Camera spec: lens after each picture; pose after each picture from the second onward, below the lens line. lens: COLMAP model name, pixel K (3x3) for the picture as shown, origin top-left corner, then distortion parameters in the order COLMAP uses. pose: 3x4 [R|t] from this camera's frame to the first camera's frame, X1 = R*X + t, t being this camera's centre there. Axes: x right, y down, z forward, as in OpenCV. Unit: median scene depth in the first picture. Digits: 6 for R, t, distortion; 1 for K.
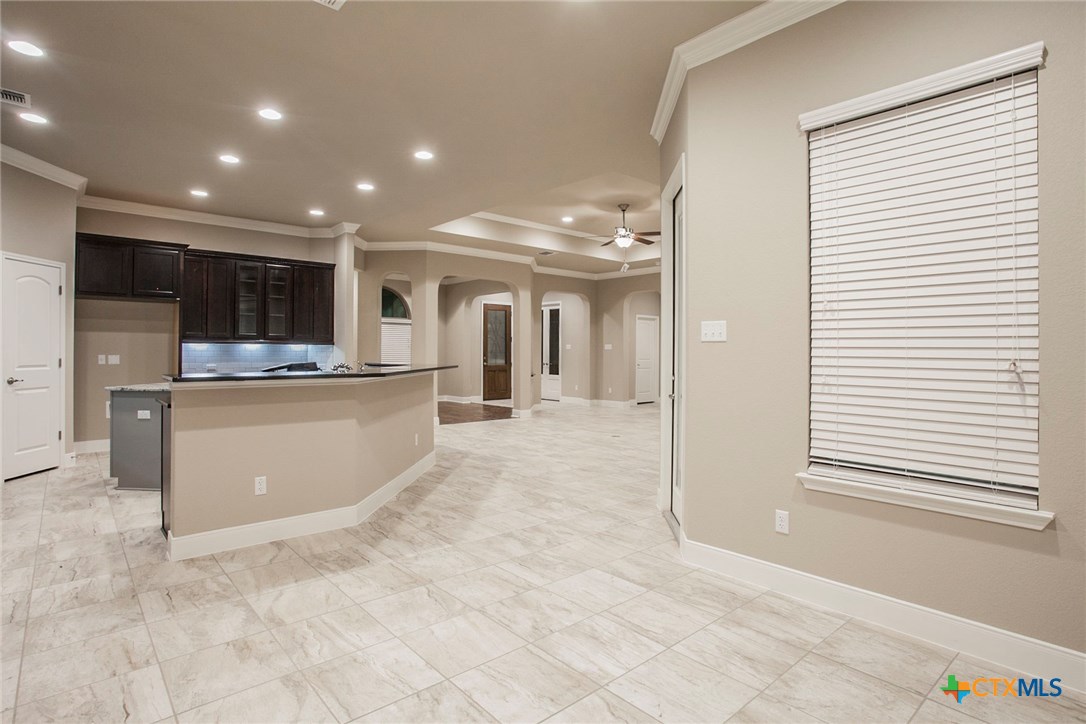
lens RADIAL K [[550.0, 0, 537.5], [0, 550.0, 350.7], [0, 0, 1]] dist [-0.064271, 0.027725]
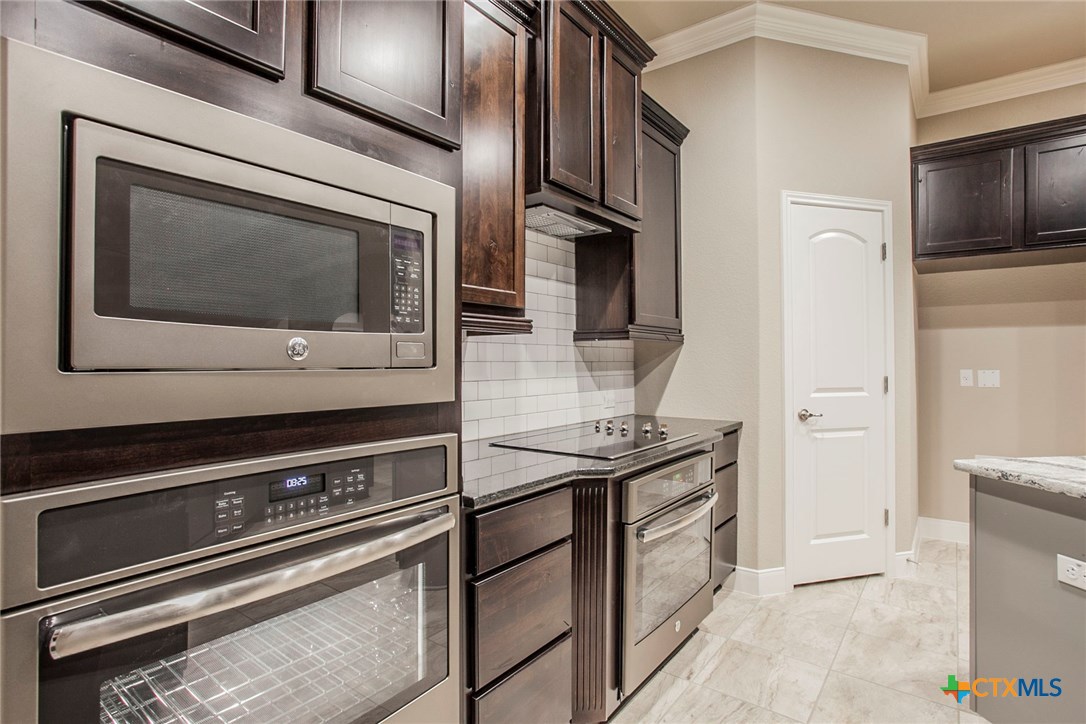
lens RADIAL K [[555.9, 0, 539.6], [0, 555.9, 355.0], [0, 0, 1]] dist [-0.060113, 0.030357]
pose [[0.192137, -0.015464, -0.981246, -0.192133], [0.003664, 0.999880, -0.015040, -0.000081], [0.981361, -0.000705, 0.192170, 0.250068]]
